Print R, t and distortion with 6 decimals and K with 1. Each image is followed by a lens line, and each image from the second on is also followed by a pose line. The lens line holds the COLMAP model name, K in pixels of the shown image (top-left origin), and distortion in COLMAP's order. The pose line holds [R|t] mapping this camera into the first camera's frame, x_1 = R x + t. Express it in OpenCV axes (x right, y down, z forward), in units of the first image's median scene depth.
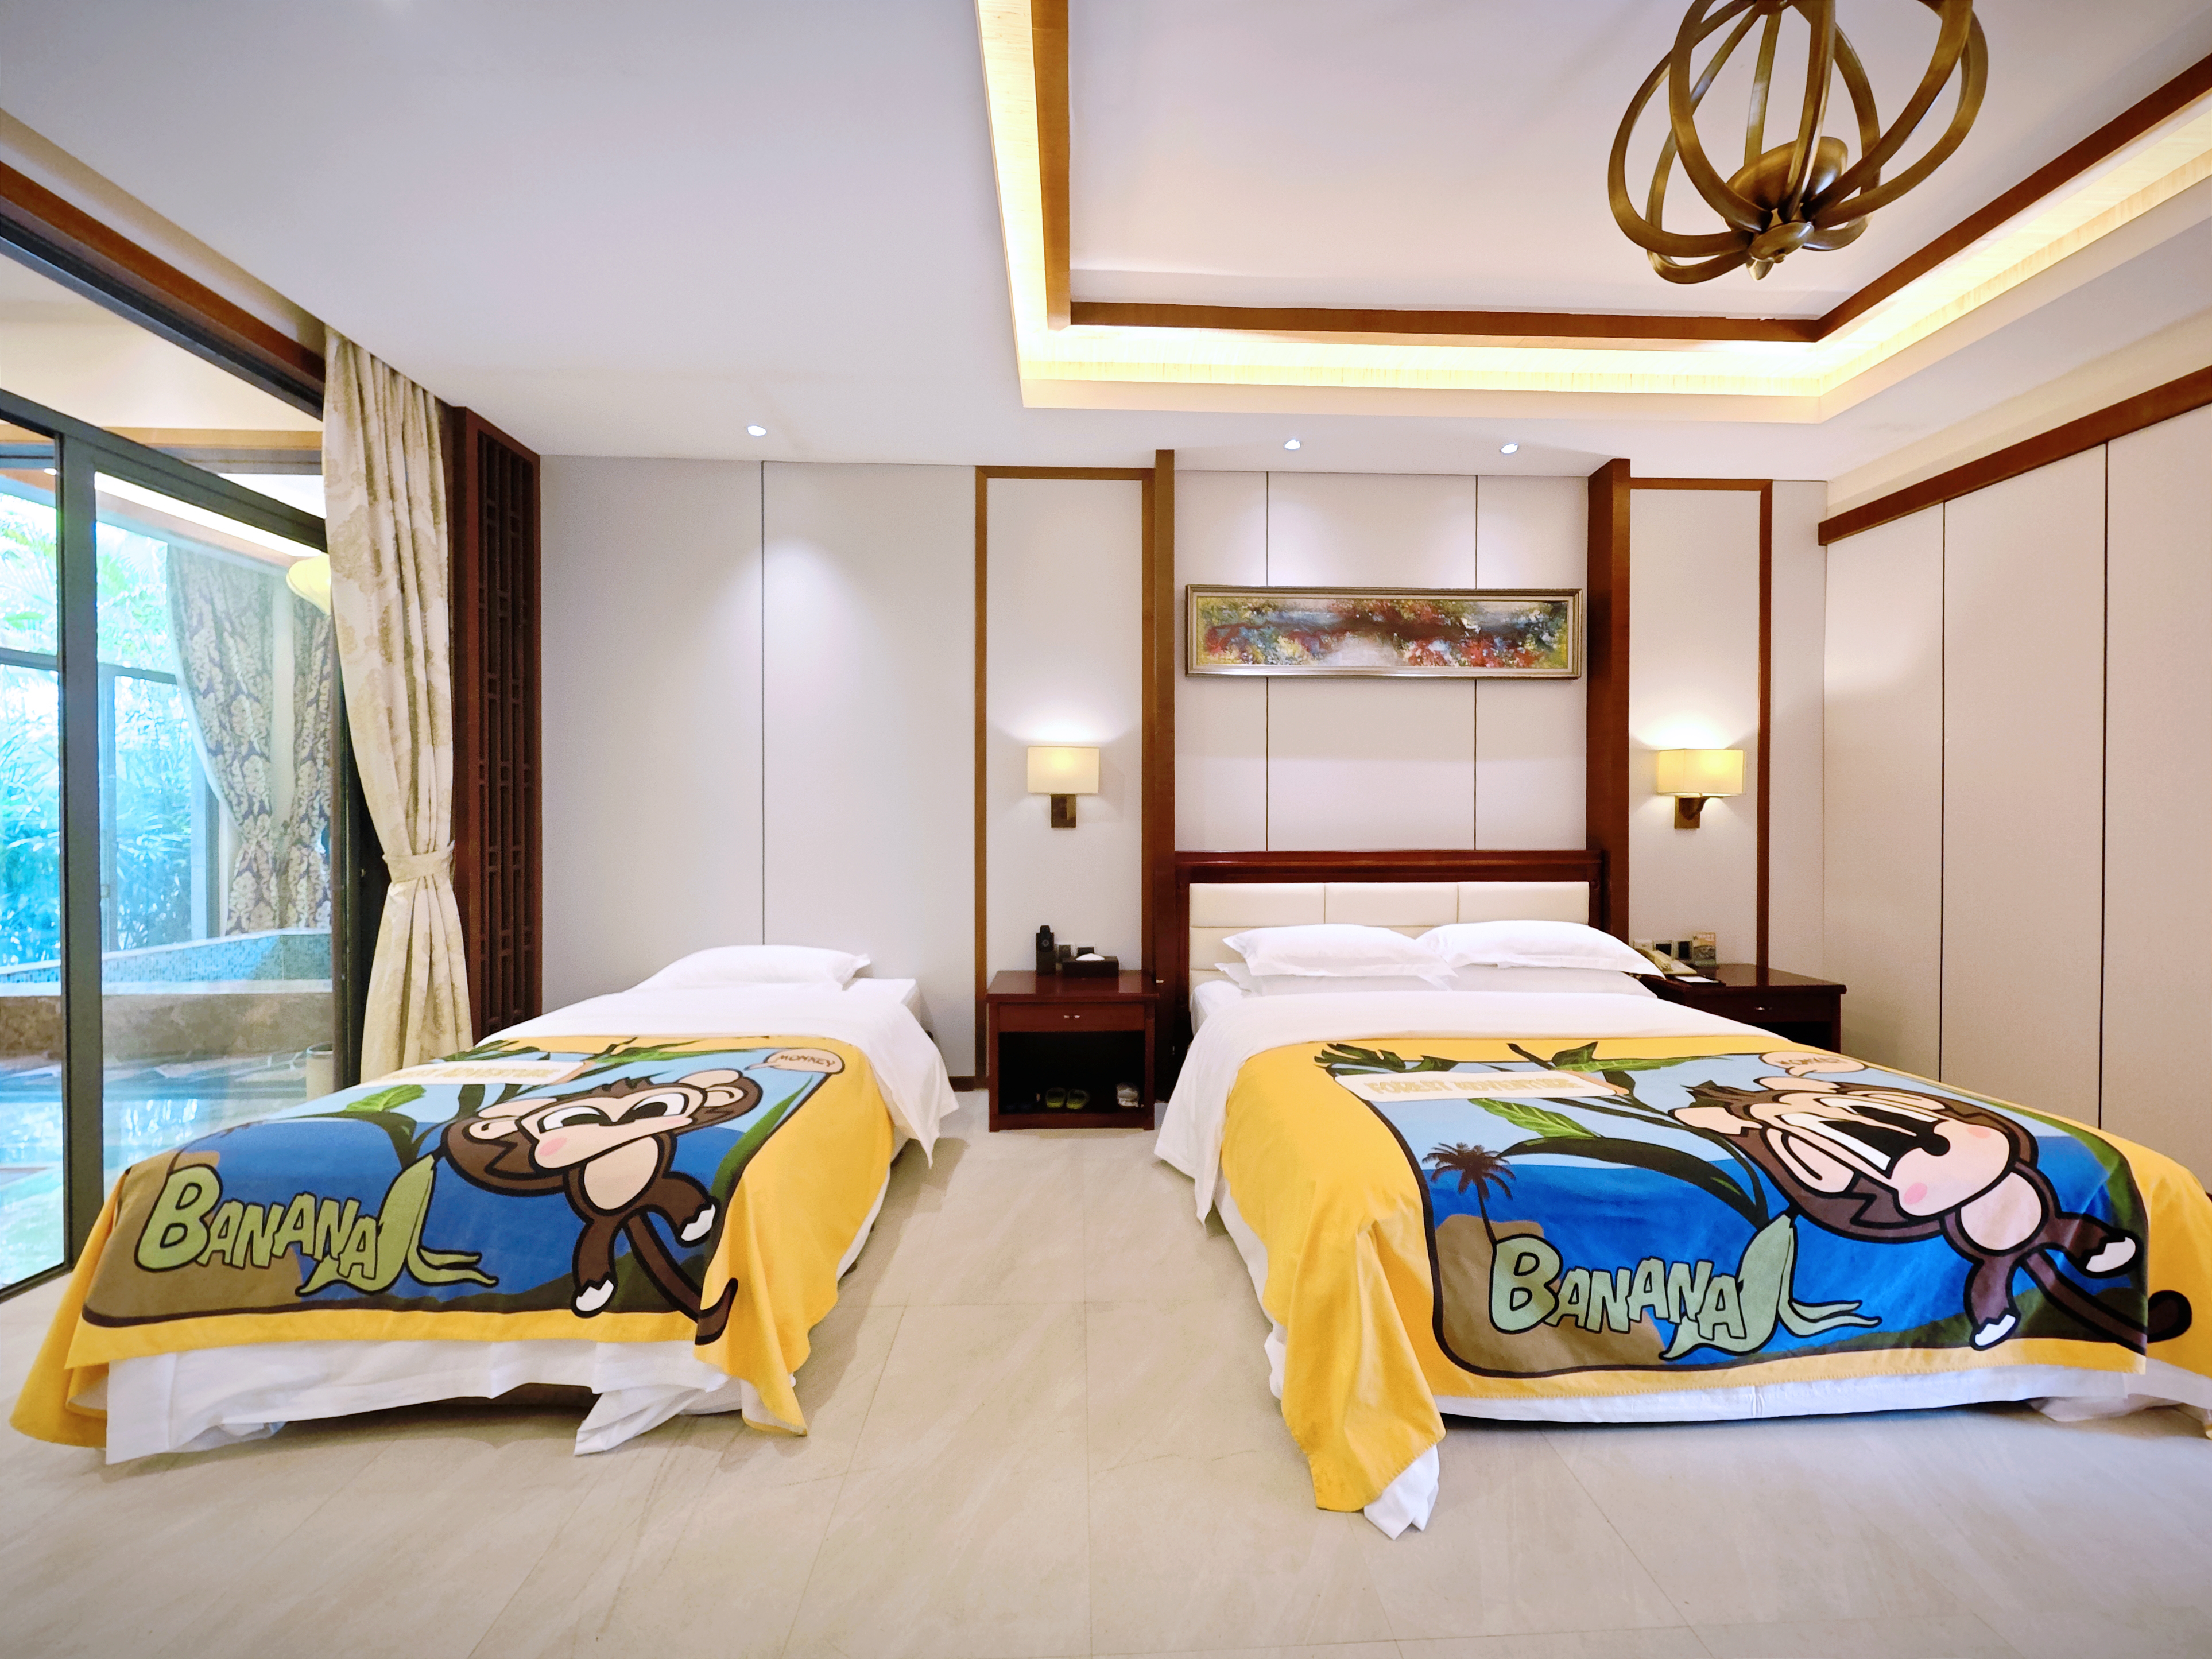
lens RADIAL K [[819.1, 0, 1106.0], [0, 819.1, 829.5], [0, 0, 1]] dist [-0.000128, 0.000221]
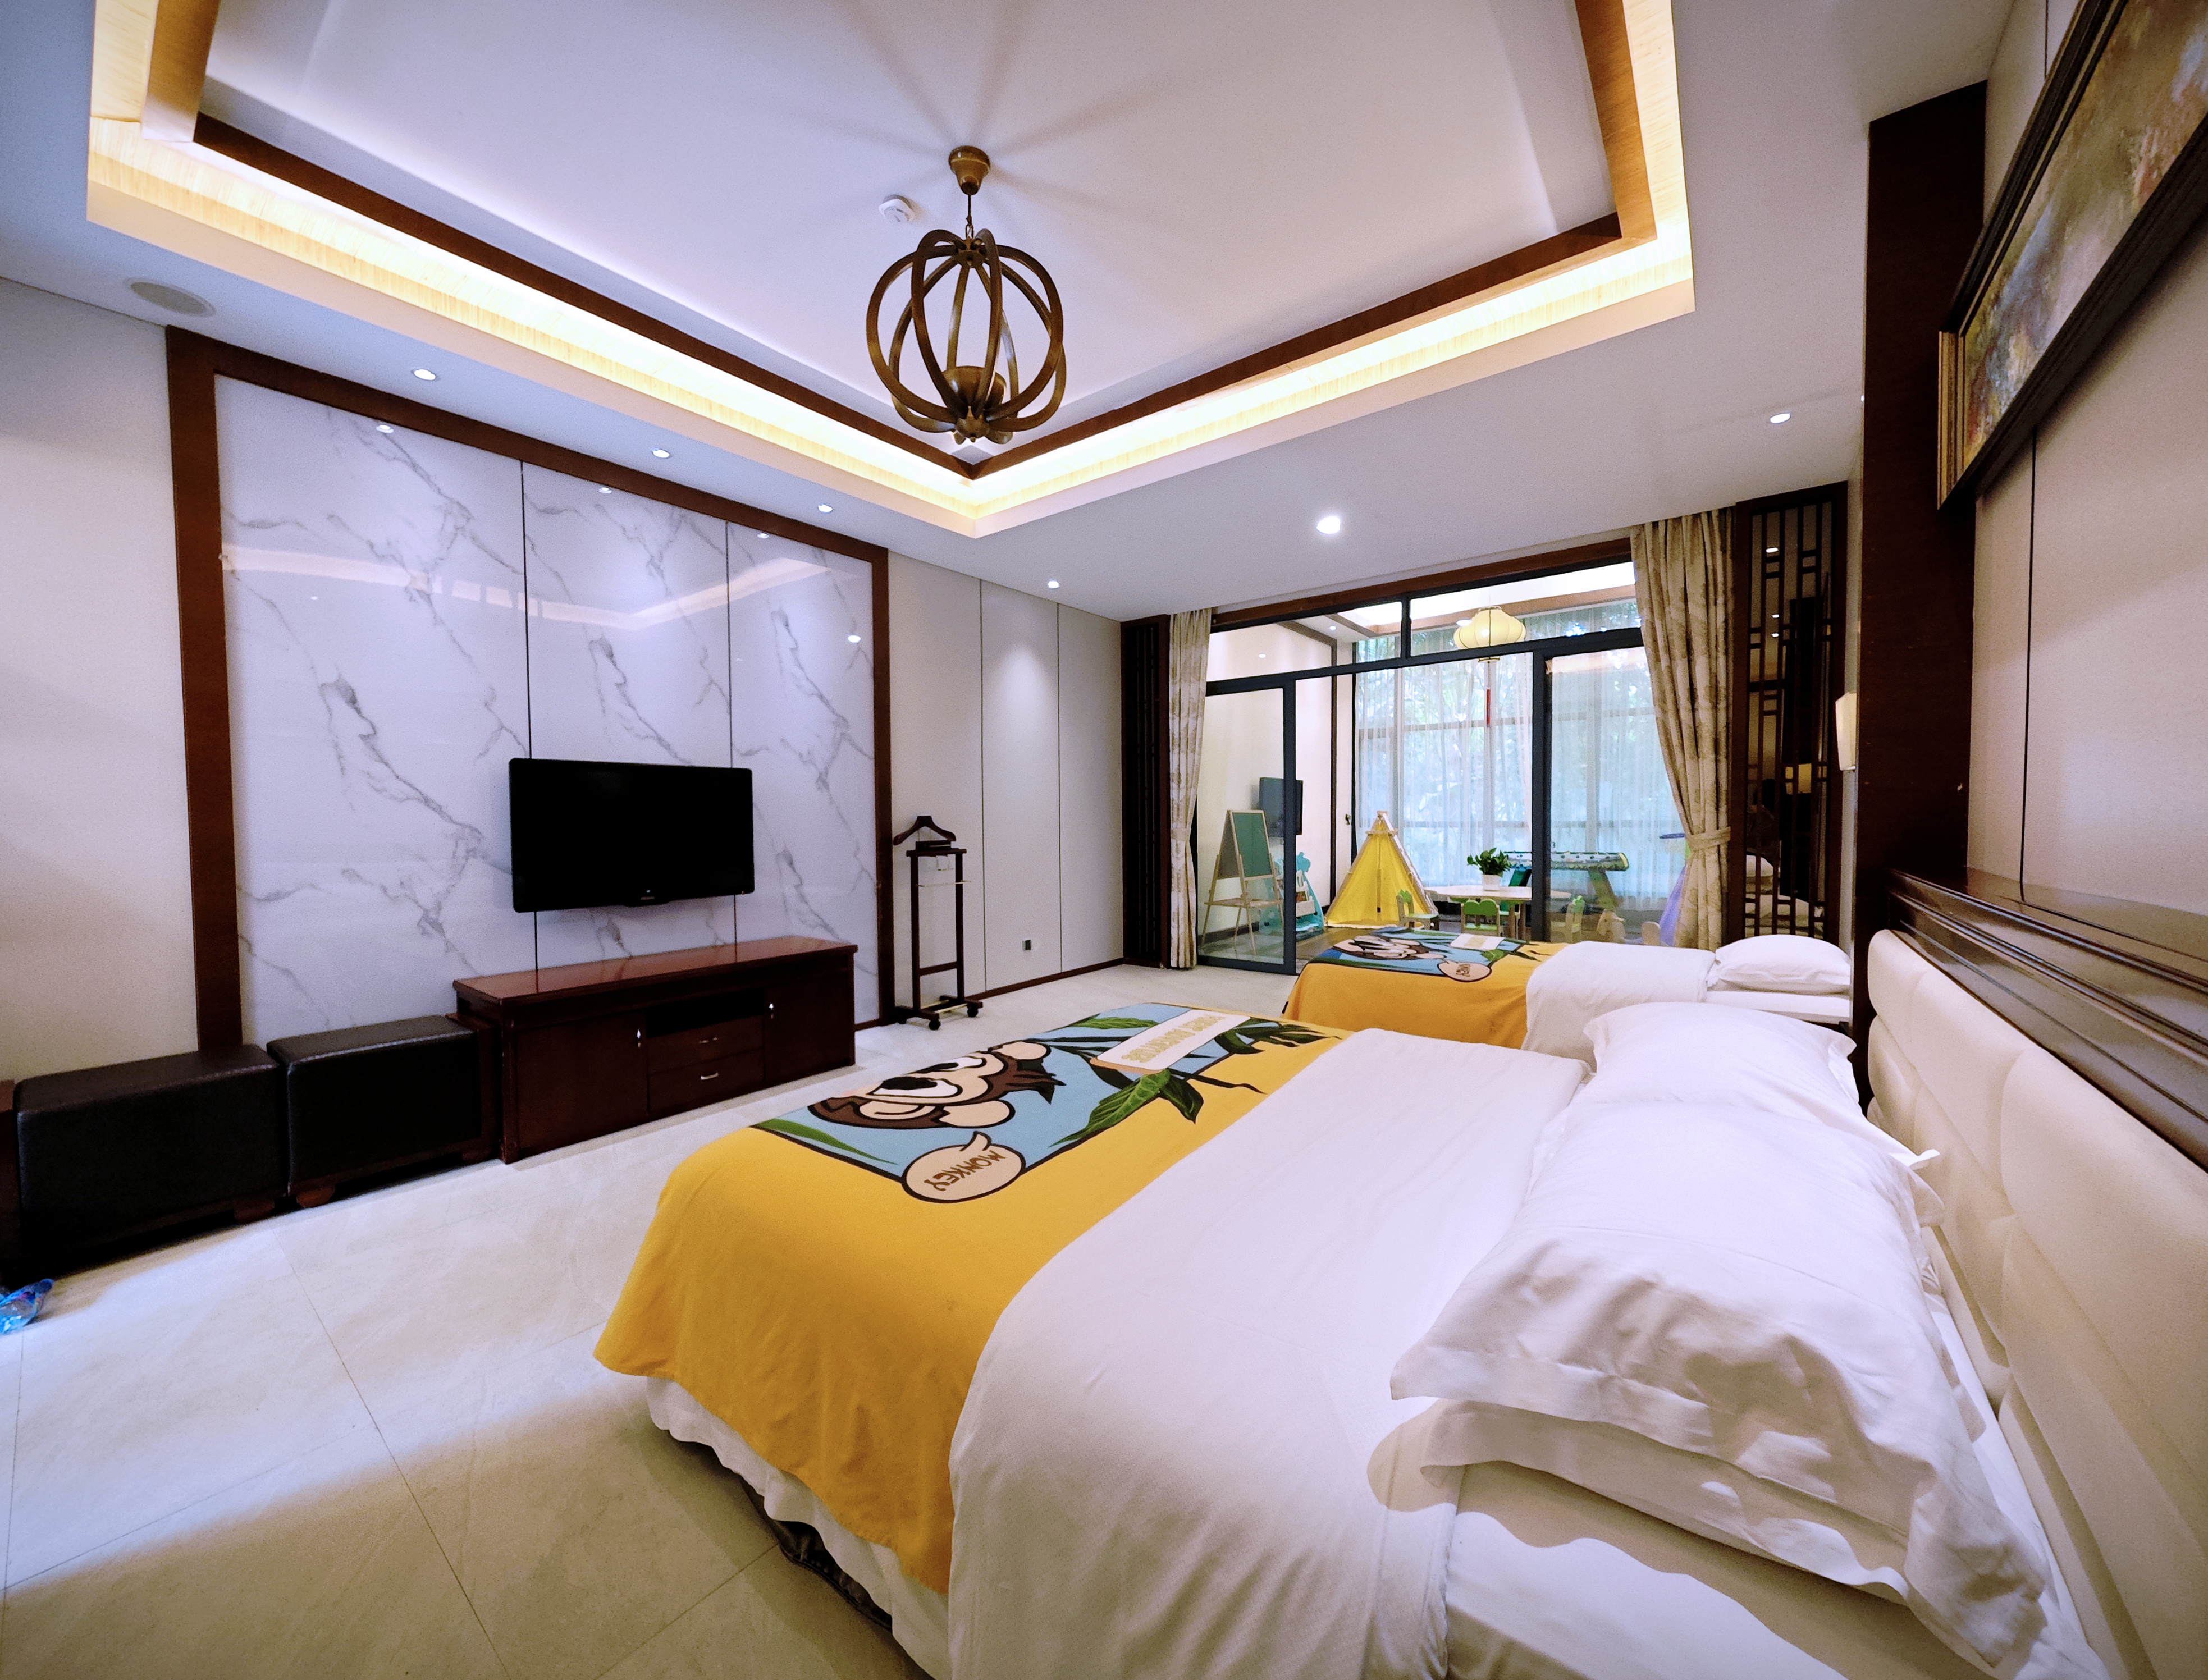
lens RADIAL K [[806.5, 0, 1104.0], [0, 806.5, 840.0], [0, 0, 1]] dist [-0.030753, 0.007251]
pose [[-0.635489, 0.025634, -0.771684, 0.783480], [0.001586, 0.999490, 0.031896, -0.007182], [0.772108, 0.019045, -0.635205, 0.913776]]
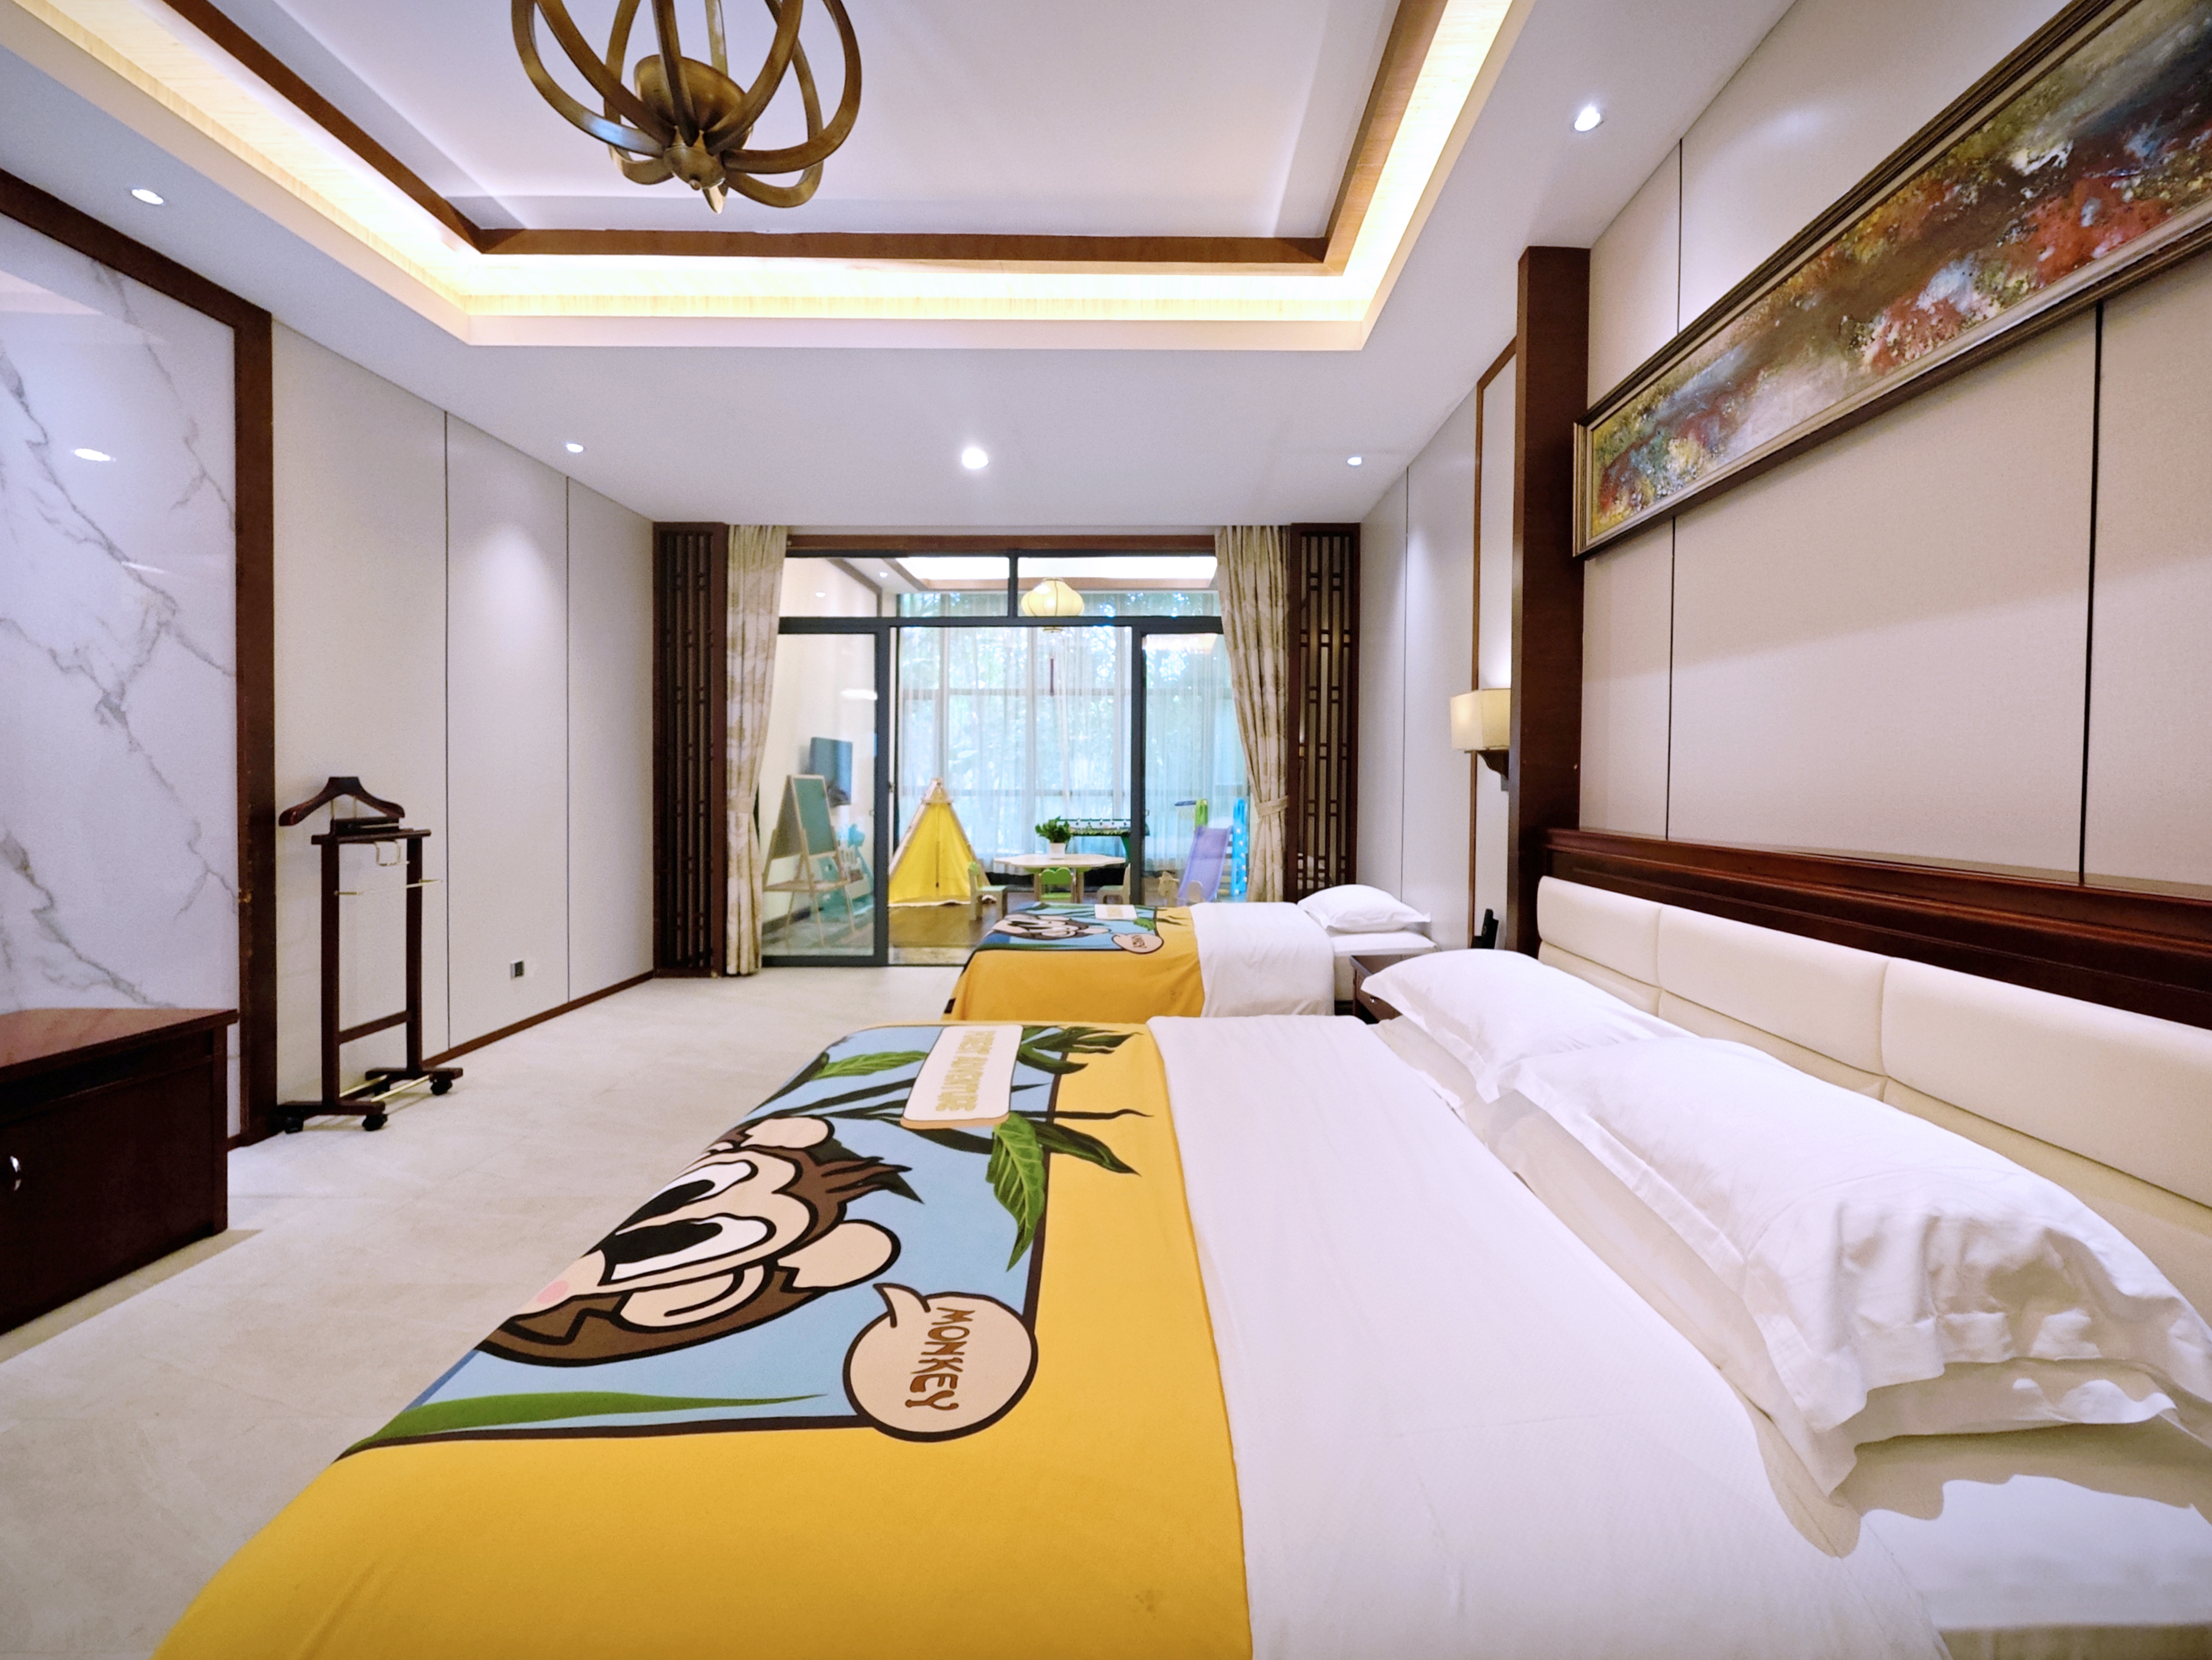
lens RADIAL K [[857.0, 0, 1157.3], [0, 857.0, 791.6], [0, 0, 1]] dist [-0.004446, 0.000268]
pose [[-0.016255, 0.008753, -0.999830, 0.782800], [-0.010619, 0.999904, 0.008926, -0.006208], [0.999811, 0.010762, -0.016161, 0.674448]]
